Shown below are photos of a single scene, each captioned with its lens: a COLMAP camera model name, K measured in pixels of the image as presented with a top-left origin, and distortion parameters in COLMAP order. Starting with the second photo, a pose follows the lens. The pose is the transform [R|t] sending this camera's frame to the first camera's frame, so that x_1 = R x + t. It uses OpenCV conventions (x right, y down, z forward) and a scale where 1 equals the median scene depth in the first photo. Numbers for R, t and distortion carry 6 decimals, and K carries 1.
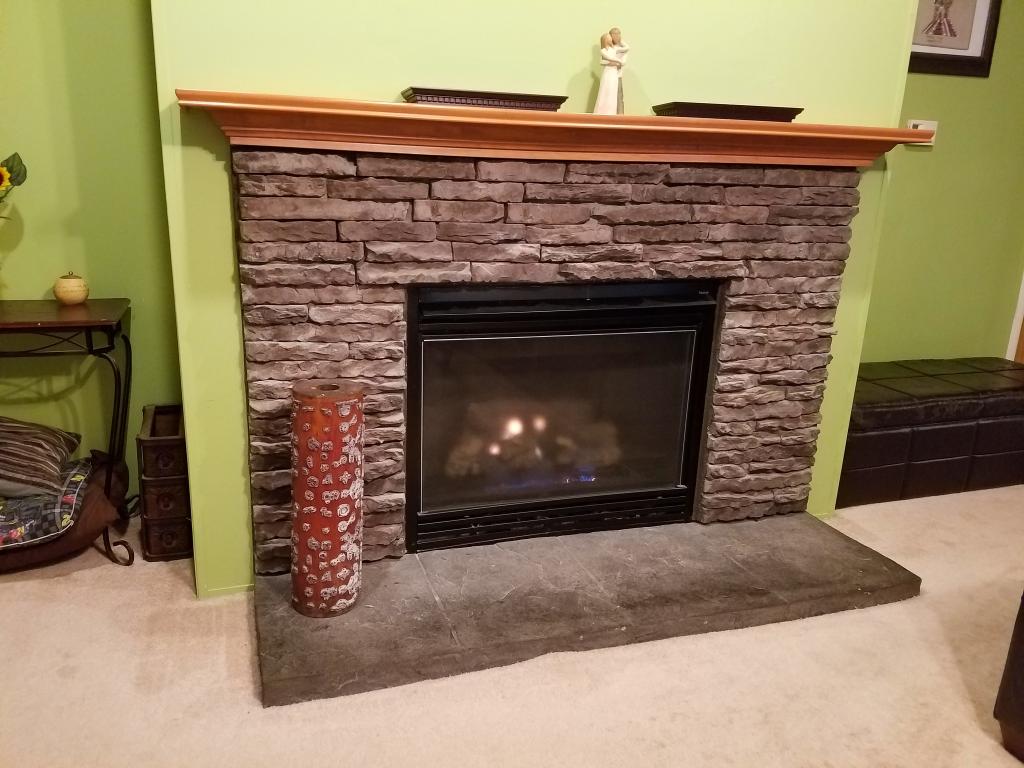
lens RADIAL K [[776.7, 0, 498.2], [0, 776.7, 393.1], [0, 0, 1]] dist [0.239293, -0.439229]
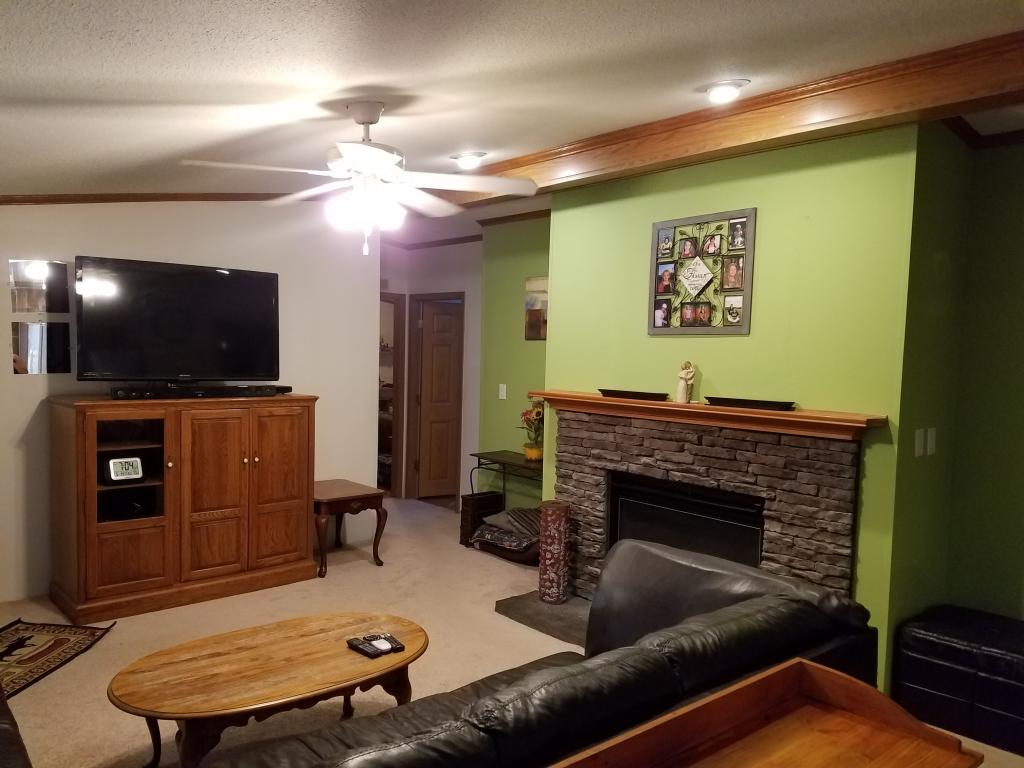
lens RADIAL K [[776.7, 0, 498.2], [0, 776.7, 393.1], [0, 0, 1]] dist [0.239293, -0.439229]
pose [[0.387677, 0.033288, -0.921194, 1.745012], [-0.265857, 0.960919, -0.077160, -0.090936], [0.882625, 0.274819, 0.381376, -0.165640]]
